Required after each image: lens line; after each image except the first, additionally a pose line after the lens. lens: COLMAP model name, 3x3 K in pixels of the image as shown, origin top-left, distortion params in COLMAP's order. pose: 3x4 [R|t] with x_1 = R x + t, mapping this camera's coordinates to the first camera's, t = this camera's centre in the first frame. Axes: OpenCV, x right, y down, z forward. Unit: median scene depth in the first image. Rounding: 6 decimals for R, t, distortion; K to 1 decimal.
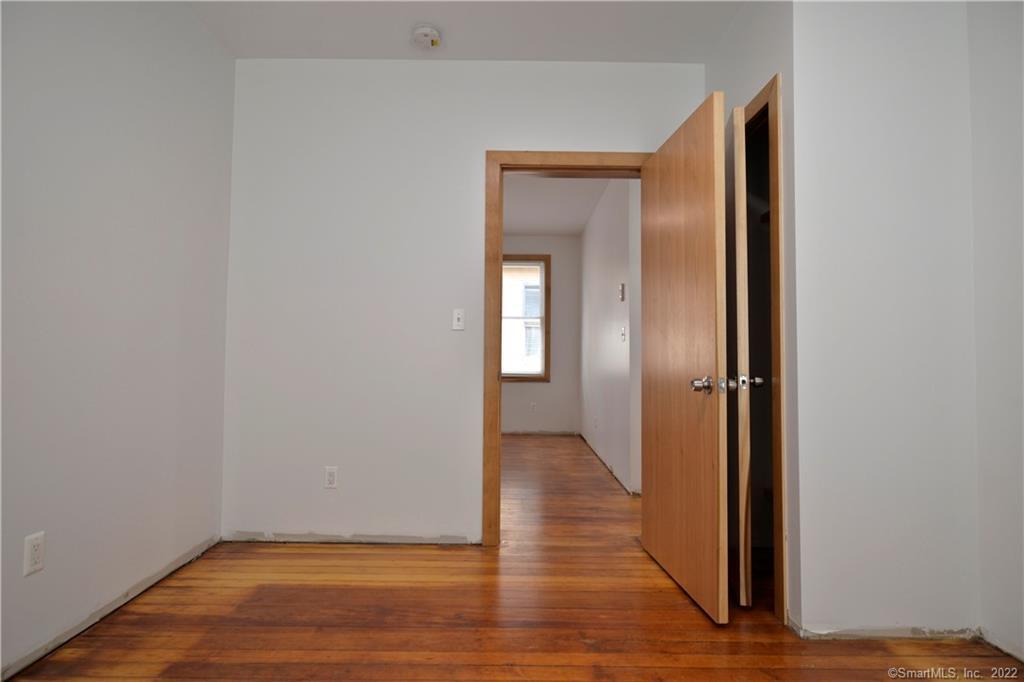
lens RADIAL K [[503.2, 0, 515.2], [0, 503.2, 343.6], [0, 0, 1]] dist [-0.006887, 0.000887]
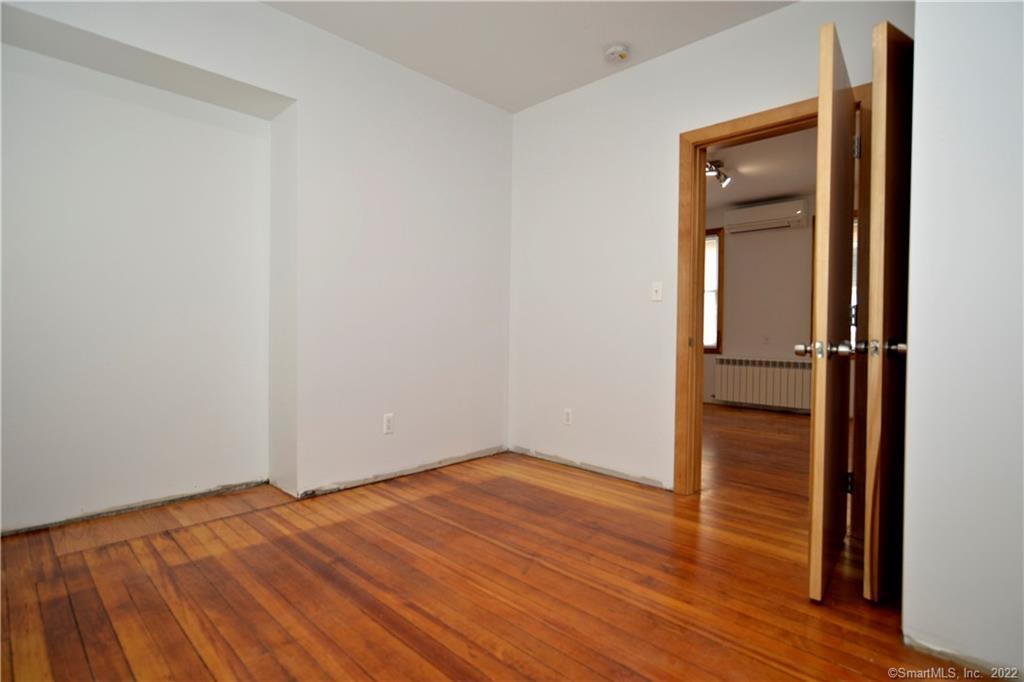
lens RADIAL K [[503.2, 0, 515.9], [0, 503.2, 342.7], [0, 0, 1]] dist [-0.006887, 0.000887]
pose [[0.724061, 0.017873, -0.689505, 0.541915], [0.014885, 0.999027, 0.041527, 0.018702], [0.689576, -0.040331, 0.723090, -0.051310]]
